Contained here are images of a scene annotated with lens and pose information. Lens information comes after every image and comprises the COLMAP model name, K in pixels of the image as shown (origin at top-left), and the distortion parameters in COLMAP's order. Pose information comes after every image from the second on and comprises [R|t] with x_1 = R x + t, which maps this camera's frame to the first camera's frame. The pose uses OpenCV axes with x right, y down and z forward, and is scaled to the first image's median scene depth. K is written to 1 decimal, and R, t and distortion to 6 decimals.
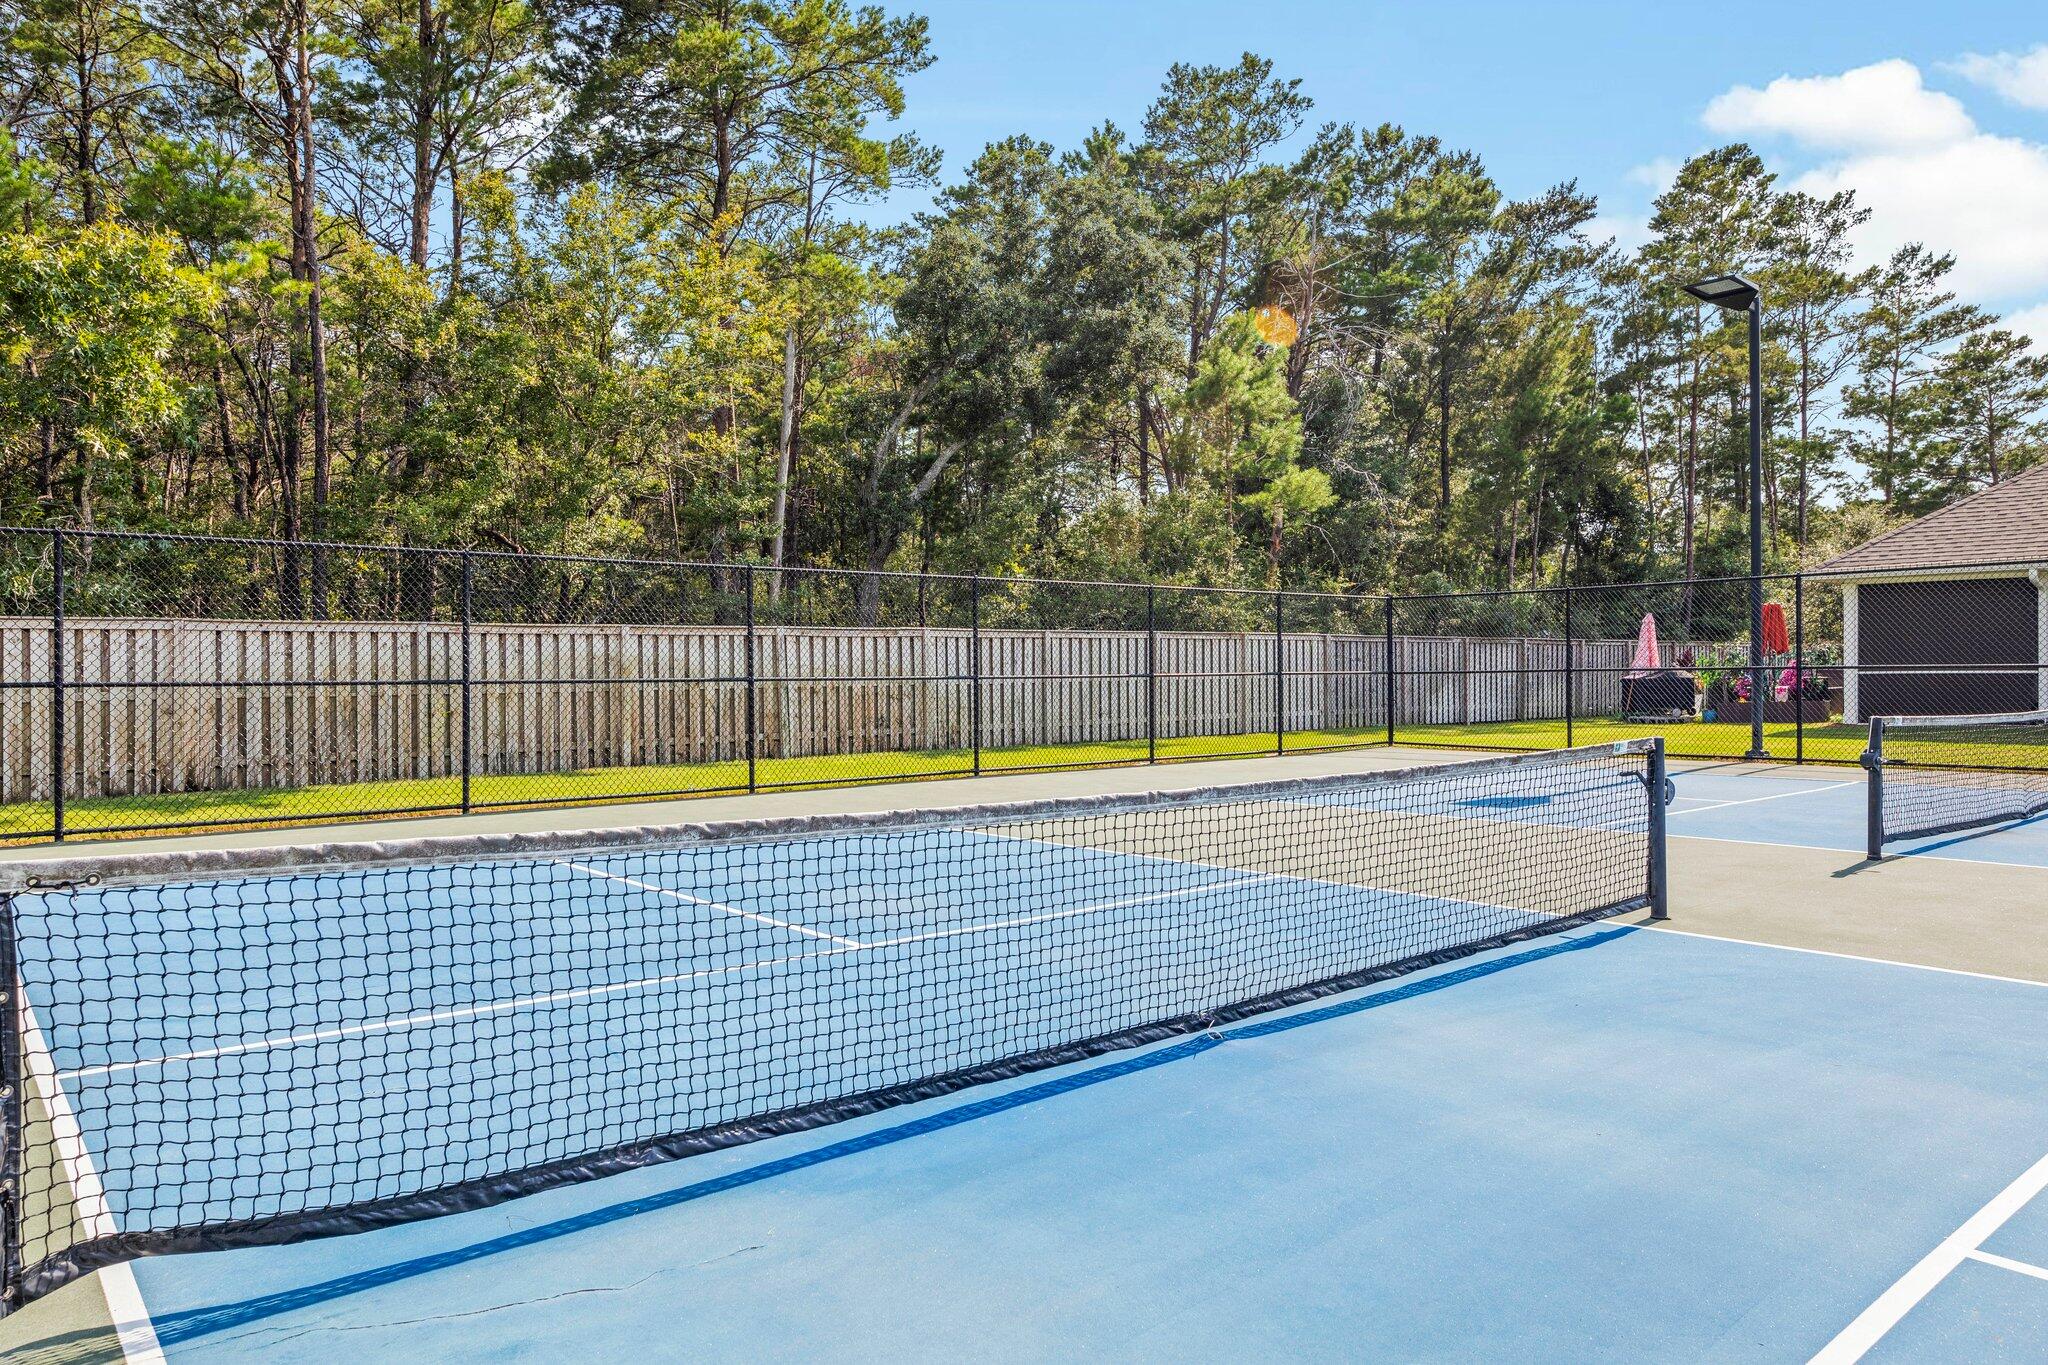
lens RADIAL K [[1352.1, 0, 1024.0], [0, 1352.1, 682.5], [0, 0, 1]] dist [0.001670, 0.000523]
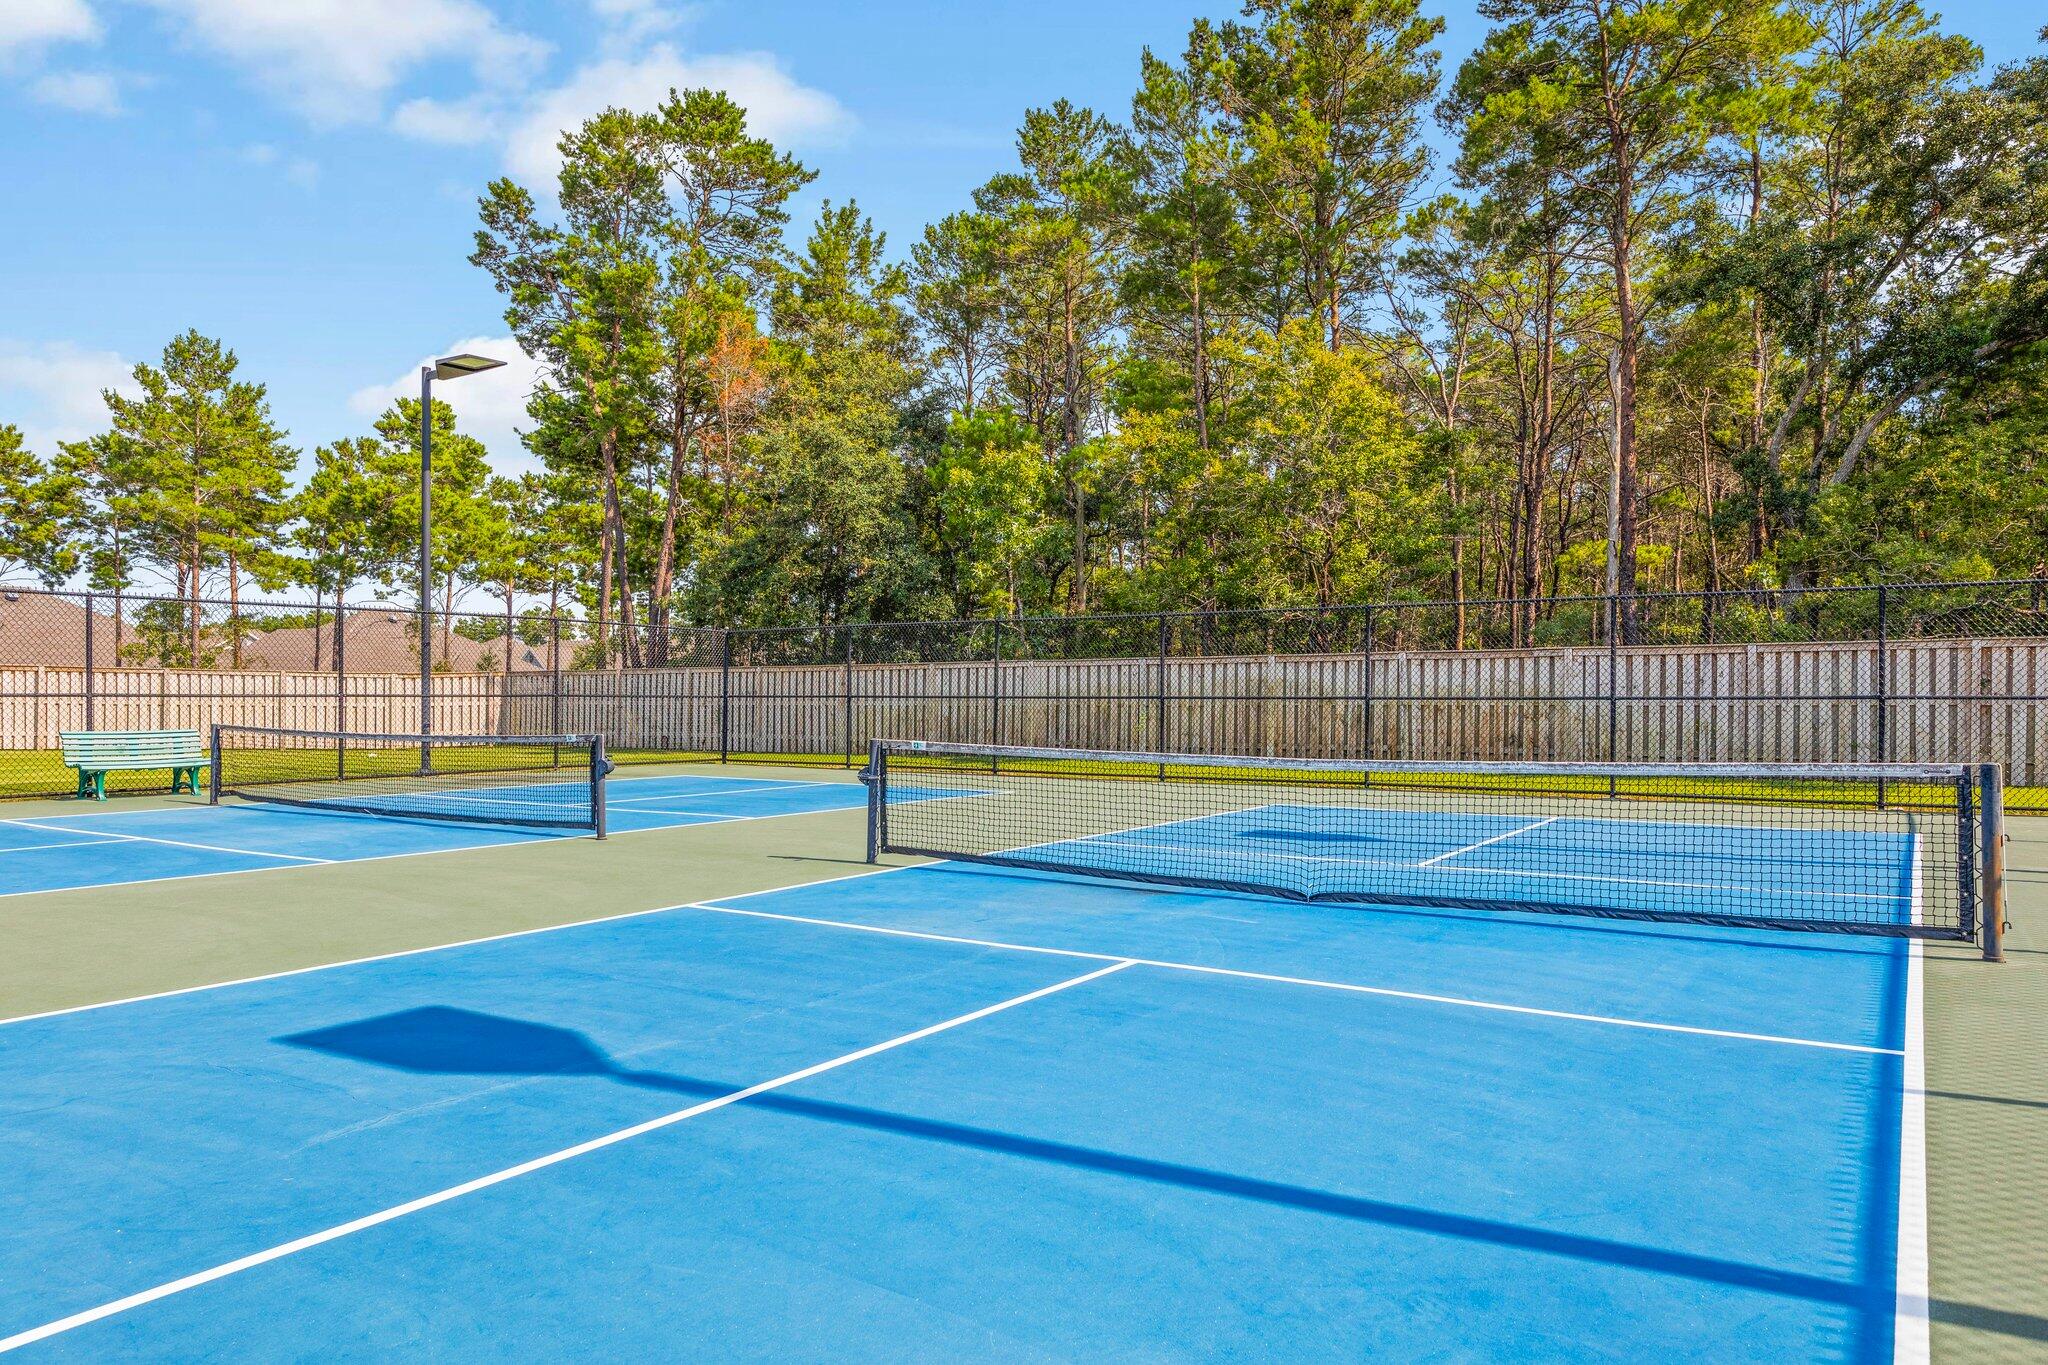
lens RADIAL K [[1352.1, 0, 1024.0], [0, 1352.1, 682.5], [0, 0, 1]] dist [0.001670, 0.000523]
pose [[0.281337, -0.001635, -0.959608, 0.858932], [-0.008396, 0.999956, -0.004166, -0.008169], [0.959572, 0.009229, 0.281311, 0.395568]]
